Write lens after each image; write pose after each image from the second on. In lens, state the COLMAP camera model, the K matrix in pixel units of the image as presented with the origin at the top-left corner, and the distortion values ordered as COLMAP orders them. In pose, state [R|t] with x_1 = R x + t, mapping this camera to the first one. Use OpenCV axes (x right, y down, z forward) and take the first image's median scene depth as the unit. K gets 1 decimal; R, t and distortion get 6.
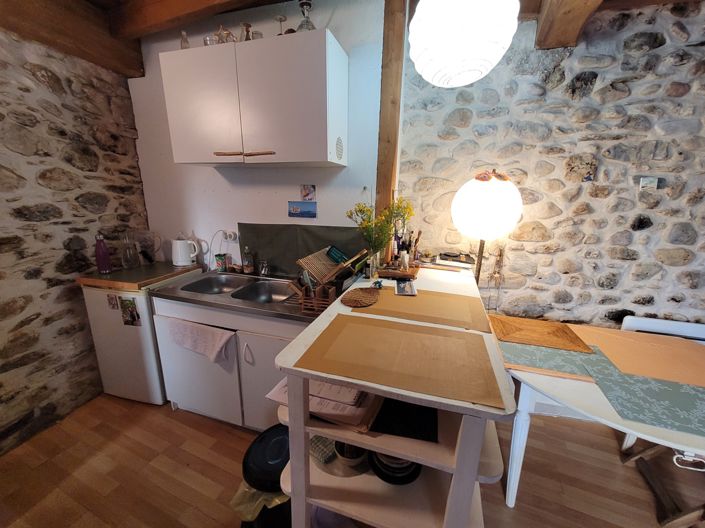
lens RADIAL K [[284.5, 0, 352.8], [0, 284.5, 267.9], [0, 0, 1]] dist [0.000186, 0.000140]
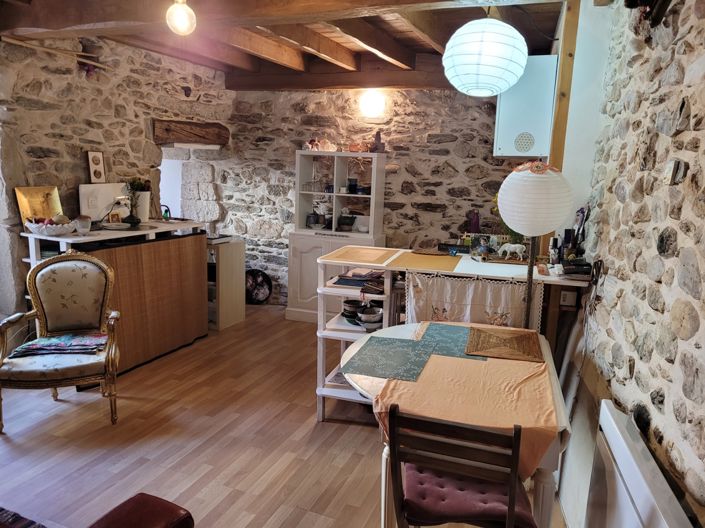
lens RADIAL K [[528.2, 0, 352.5], [0, 528.2, 264.0], [0, 0, 1]] dist [0.007715, 0.002922]
pose [[0.007369, 0.165361, -0.986206, 1.953601], [-0.282151, 0.946503, 0.156595, -0.108552], [0.959342, 0.277105, 0.053631, 0.377927]]
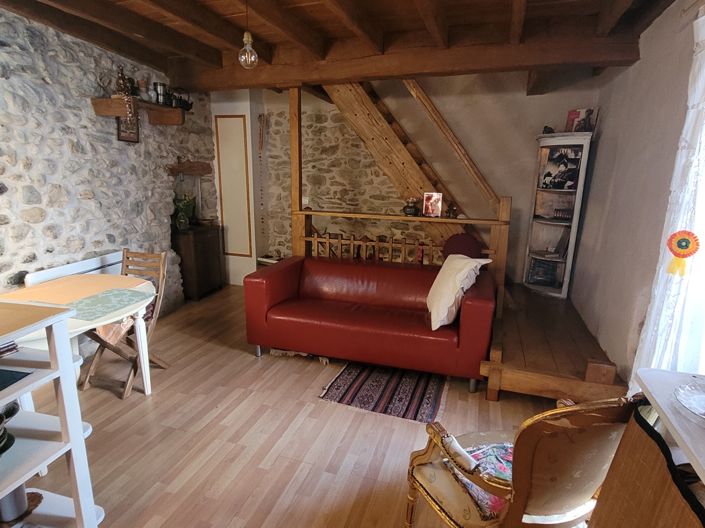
lens RADIAL K [[401.9, 0, 352.5], [0, 401.9, 264.0], [0, 0, 1]] dist [-0.000629, 0.000160]
pose [[-0.073791, -0.253467, 0.964526, -0.584170], [0.234109, 0.935733, 0.263811, 0.018322], [-0.969406, 0.245271, -0.009710, -0.189118]]
